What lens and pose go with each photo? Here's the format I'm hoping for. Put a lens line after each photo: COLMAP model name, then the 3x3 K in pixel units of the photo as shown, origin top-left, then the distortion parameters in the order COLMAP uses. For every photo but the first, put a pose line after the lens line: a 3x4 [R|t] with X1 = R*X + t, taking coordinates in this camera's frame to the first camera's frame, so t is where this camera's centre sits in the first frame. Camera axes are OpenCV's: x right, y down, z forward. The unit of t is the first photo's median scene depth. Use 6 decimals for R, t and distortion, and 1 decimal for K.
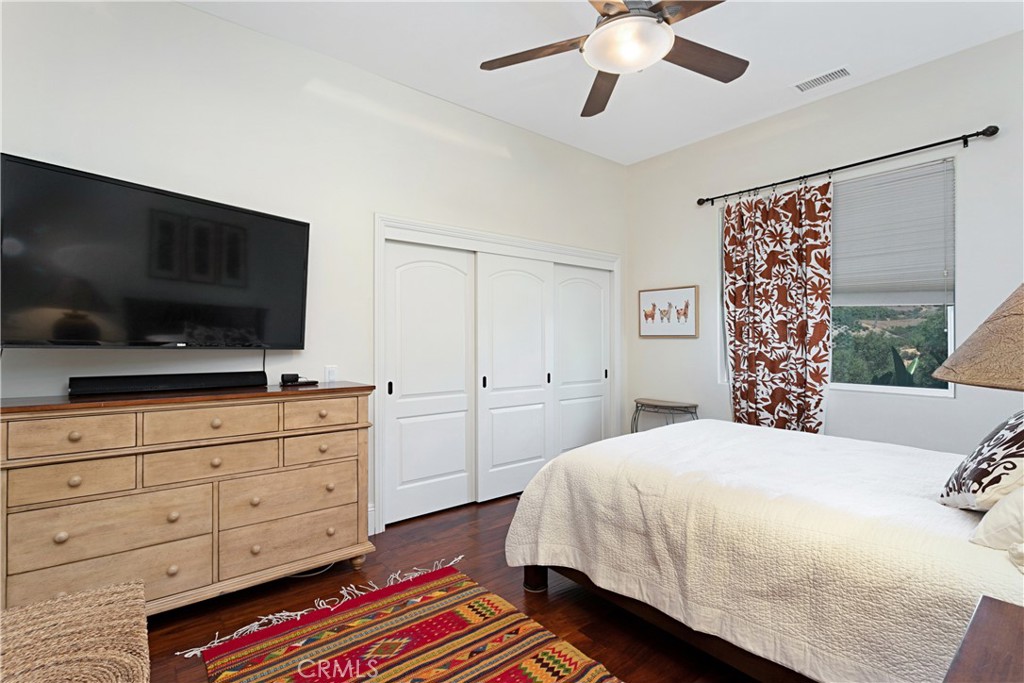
lens RADIAL K [[487.6, 0, 509.4], [0, 487.6, 339.8], [0, 0, 1]] dist [0.004180, -0.001032]
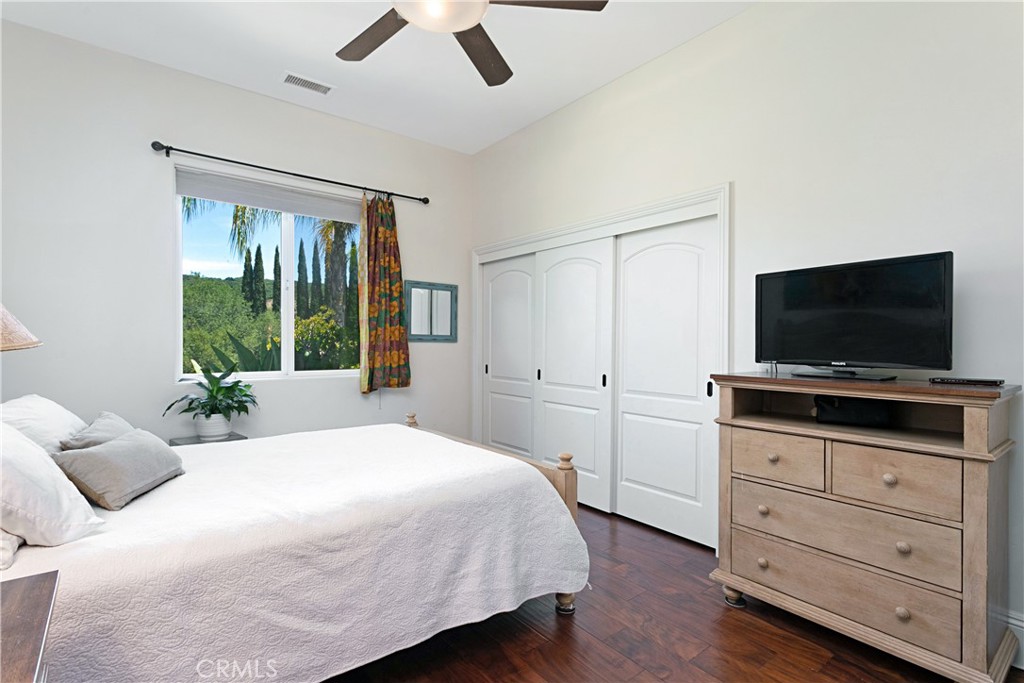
lens RADIAL K [[487.6, 0, 508.4], [0, 487.6, 339.8], [0, 0, 1]] dist [0.004180, -0.001032]
pose [[-0.016243, -0.003423, -0.999862, 0.925395], [-0.017413, 0.999843, -0.003140, 0.015301], [0.999716, 0.017360, -0.016300, 0.881354]]
